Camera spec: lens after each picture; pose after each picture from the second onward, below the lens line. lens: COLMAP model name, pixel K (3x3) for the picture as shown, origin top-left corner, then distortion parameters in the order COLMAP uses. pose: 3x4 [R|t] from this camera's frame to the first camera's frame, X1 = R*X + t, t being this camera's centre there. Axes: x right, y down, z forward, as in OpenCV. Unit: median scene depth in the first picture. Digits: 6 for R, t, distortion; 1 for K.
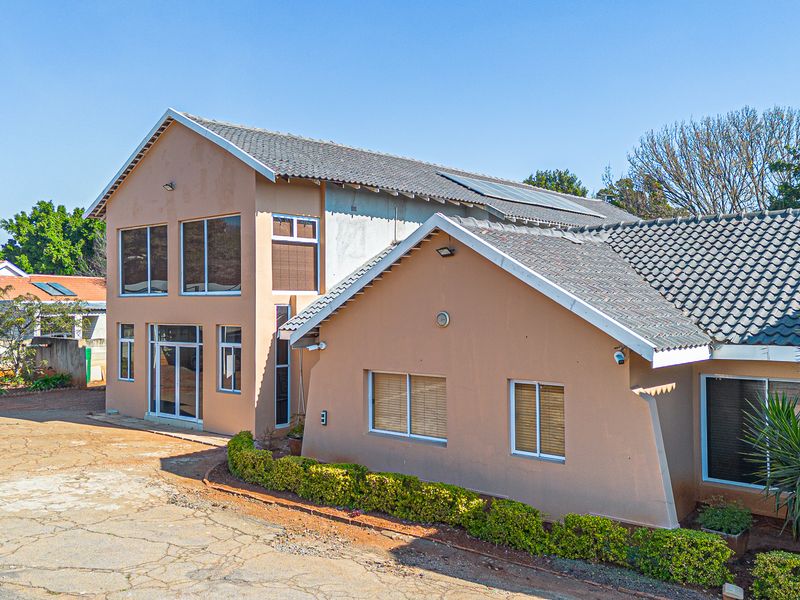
lens RADIAL K [[753.5, 0, 401.3], [0, 753.5, 290.8], [0, 0, 1]] dist [0.151544, -0.288804]
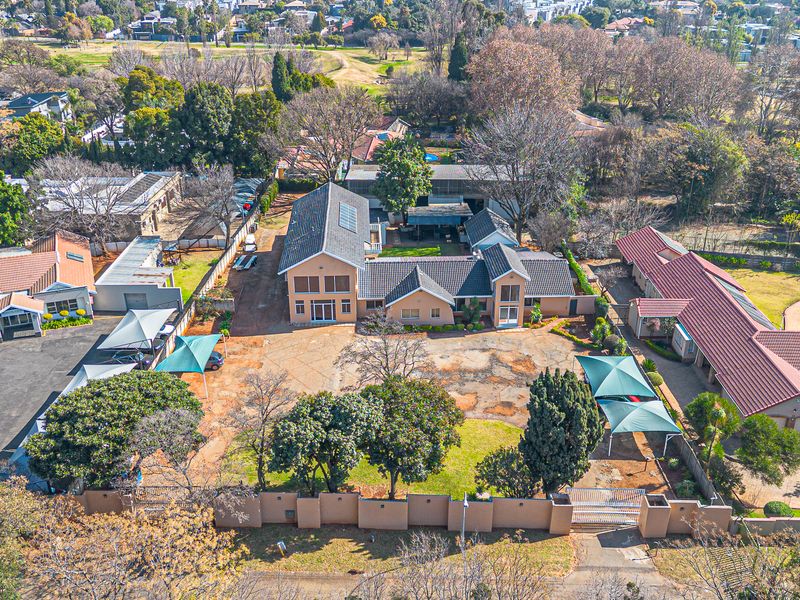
lens RADIAL K [[754.7, 0, 400.0], [0, 754.7, 300.0], [0, 0, 1]] dist [0.119390, -0.196993]
pose [[0.718675, -0.286457, 0.633600, -2.744530], [-0.019204, 0.902676, 0.429893, -1.814921], [-0.695081, -0.321121, 0.643229, -1.983367]]
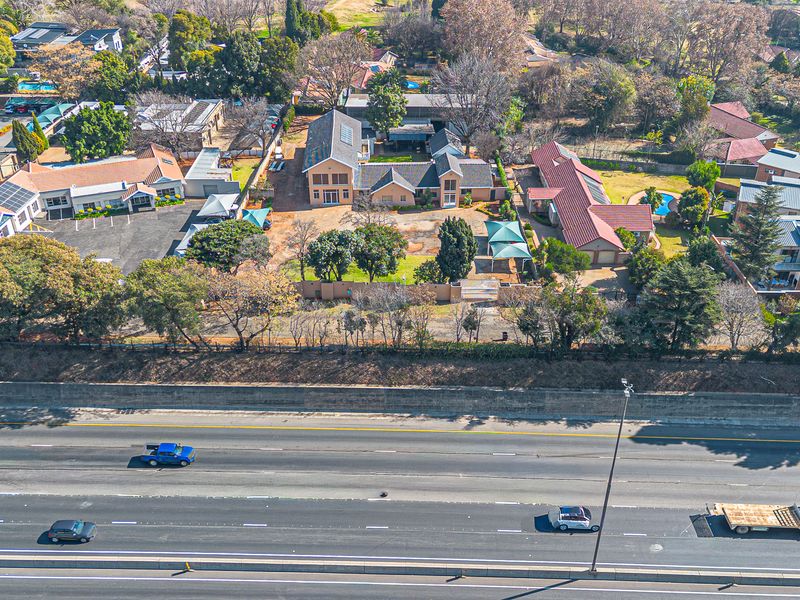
lens RADIAL K [[754.7, 0, 400.0], [0, 754.7, 300.0], [0, 0, 1]] dist [0.119390, -0.196993]
pose [[0.720780, -0.352912, 0.596599, -4.261439], [-0.018721, 0.850463, 0.525701, -2.675960], [-0.692911, -0.390083, 0.606390, -3.809739]]
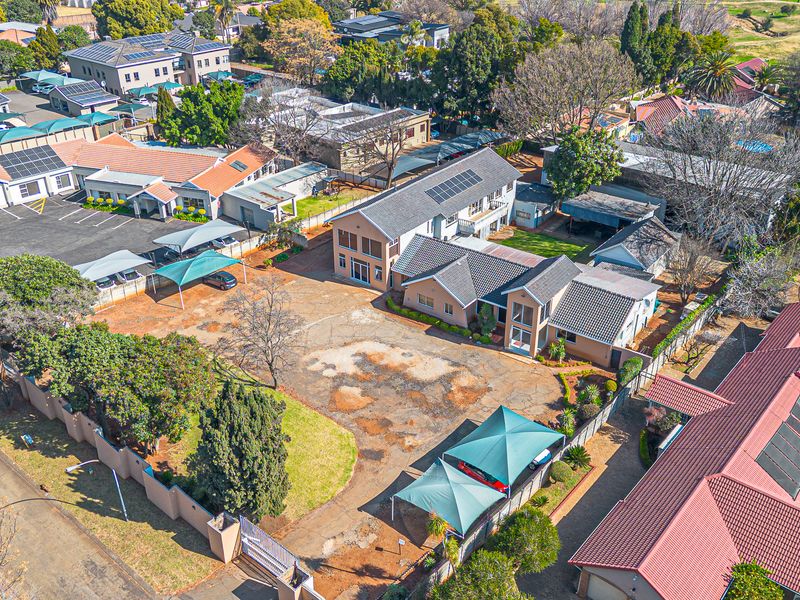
lens RADIAL K [[754.7, 0, 400.0], [0, 754.7, 300.0], [0, 0, 1]] dist [0.119390, -0.196993]
pose [[0.997385, -0.030410, 0.065565, -0.387076], [-0.006365, 0.866694, 0.498799, -1.853396], [-0.071993, -0.497912, 0.864234, -2.656553]]
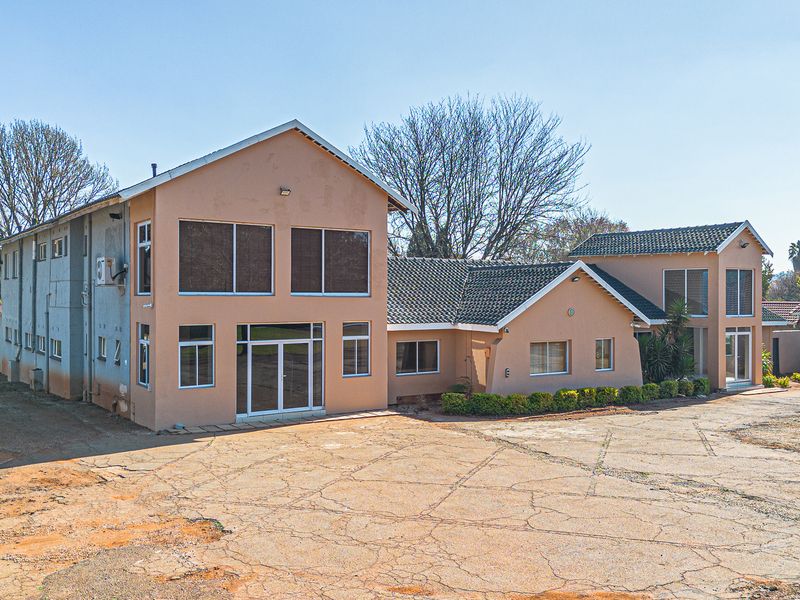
lens RADIAL K [[753.5, 0, 401.3], [0, 753.5, 290.8], [0, 0, 1]] dist [0.151544, -0.288804]
pose [[0.252858, 0.012746, 0.967420, -1.391632], [-0.021826, 0.999734, -0.007467, 0.004150], [-0.967257, -0.019227, 0.253069, 0.635707]]
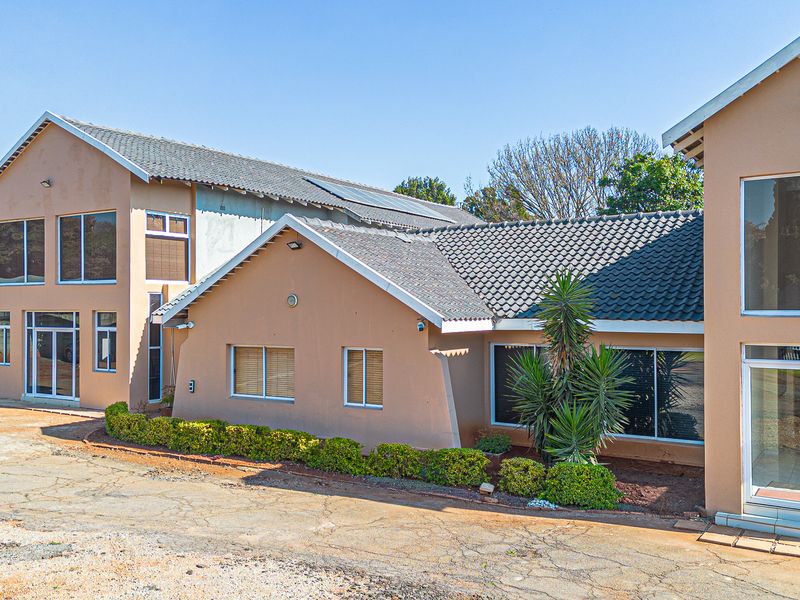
lens RADIAL K [[754.7, 0, 400.0], [0, 754.7, 300.0], [0, 0, 1]] dist [0.119390, -0.196993]
pose [[0.988288, 0.005862, 0.152486, 0.028027], [-0.007183, 0.999941, 0.008112, 0.017488], [-0.152430, -0.009112, 0.988272, -0.166030]]
